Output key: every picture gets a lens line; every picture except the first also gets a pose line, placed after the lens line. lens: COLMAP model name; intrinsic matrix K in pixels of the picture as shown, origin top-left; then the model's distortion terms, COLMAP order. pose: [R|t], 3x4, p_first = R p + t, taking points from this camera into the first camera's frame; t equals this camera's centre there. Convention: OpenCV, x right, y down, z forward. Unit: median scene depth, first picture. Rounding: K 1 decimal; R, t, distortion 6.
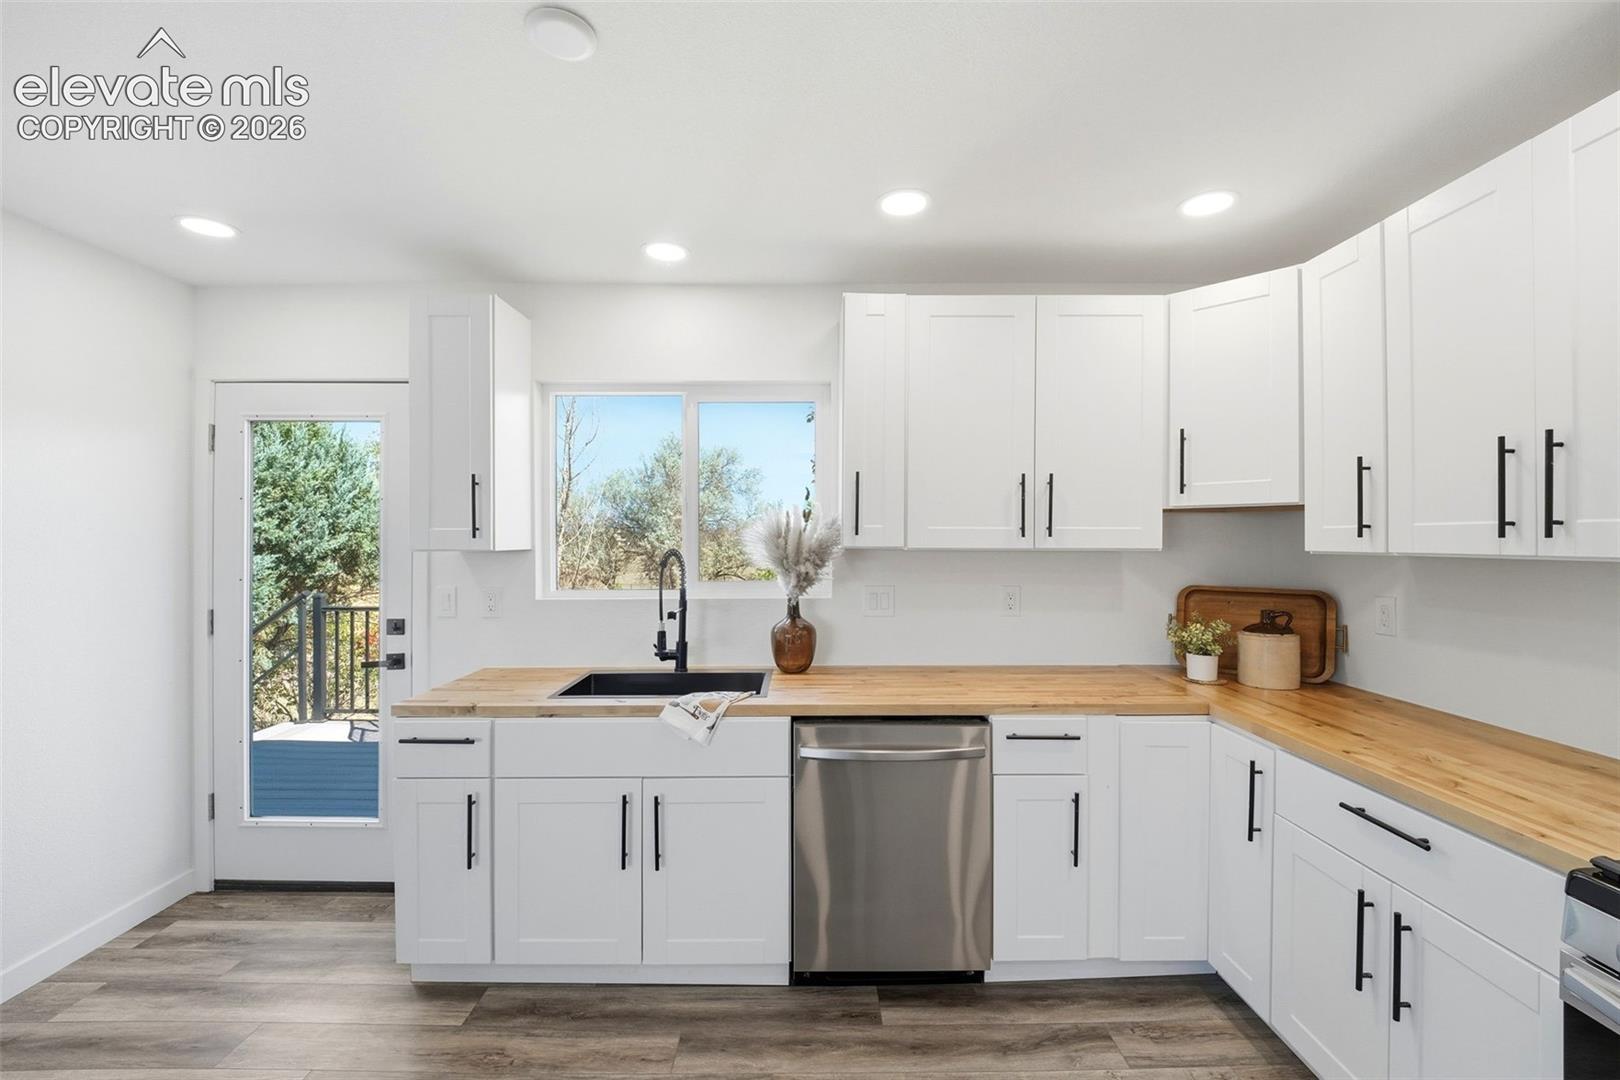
lens RADIAL K [[673.5, 0, 810.0], [0, 673.5, 540.0], [0, 0, 1]] dist [0.011422, -0.020320]
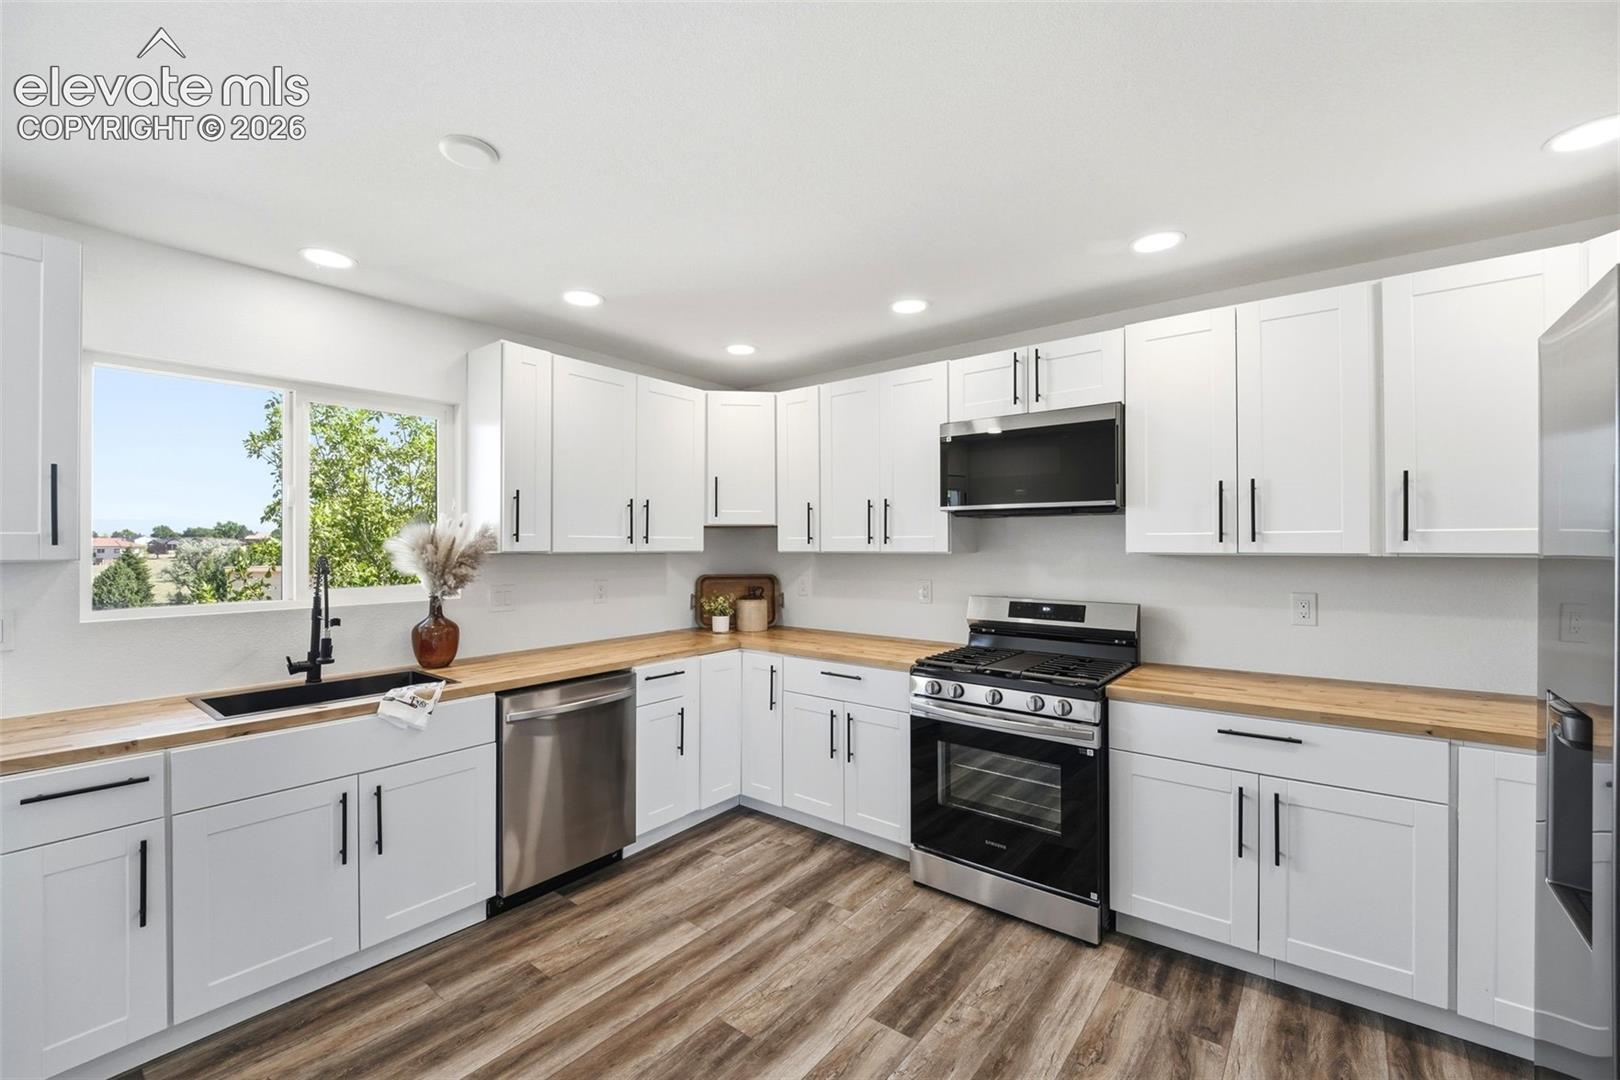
lens RADIAL K [[673.5, 0, 810.0], [0, 673.5, 540.0], [0, 0, 1]] dist [0.011422, -0.020320]
pose [[0.627437, 0.003014, 0.778662, -0.617053], [0.002677, 0.999978, -0.006028, -0.002531], [-0.778663, 0.005867, 0.627415, -0.202390]]
